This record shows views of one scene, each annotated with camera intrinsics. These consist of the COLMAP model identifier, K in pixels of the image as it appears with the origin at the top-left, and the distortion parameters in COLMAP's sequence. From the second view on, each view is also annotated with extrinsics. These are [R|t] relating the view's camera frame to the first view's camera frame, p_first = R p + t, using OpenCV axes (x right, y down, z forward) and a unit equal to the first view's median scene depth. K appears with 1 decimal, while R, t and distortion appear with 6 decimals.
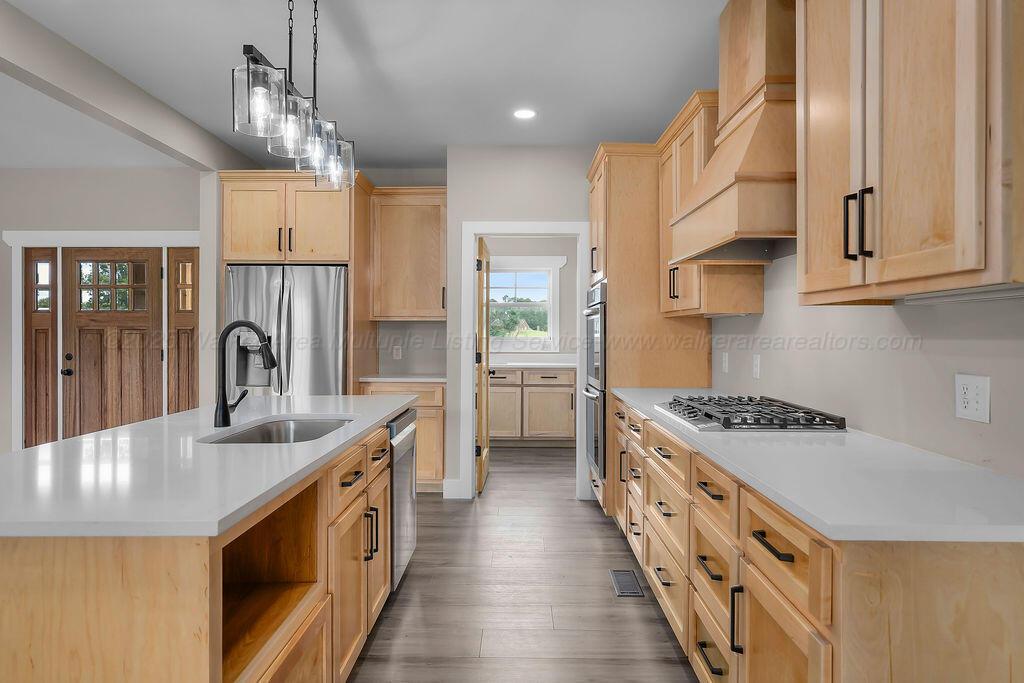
lens RADIAL K [[624.0, 0, 512.3], [0, 624.0, 340.2], [0, 0, 1]] dist [0.000570, 0.000920]
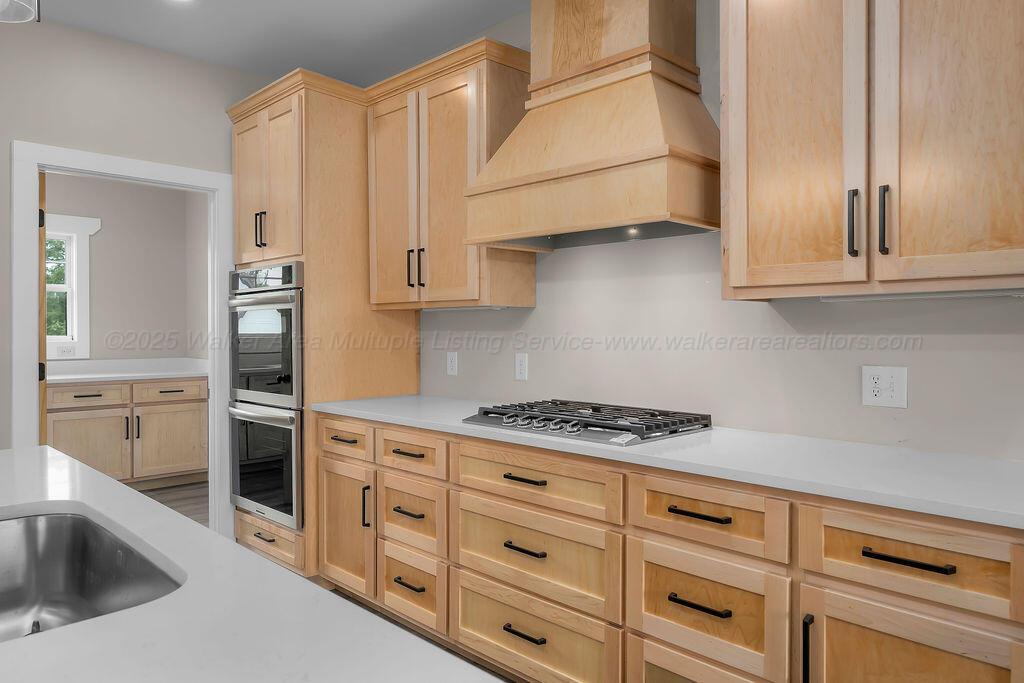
lens RADIAL K [[691.0, 0, 511.8], [0, 691.0, 336.5], [0, 0, 1]] dist [0.006872, 0.002947]
pose [[0.702288, -0.010422, 0.711817, -0.354059], [0.011234, 0.999931, 0.003557, -0.005635], [-0.711804, 0.005498, 0.702356, 0.348218]]
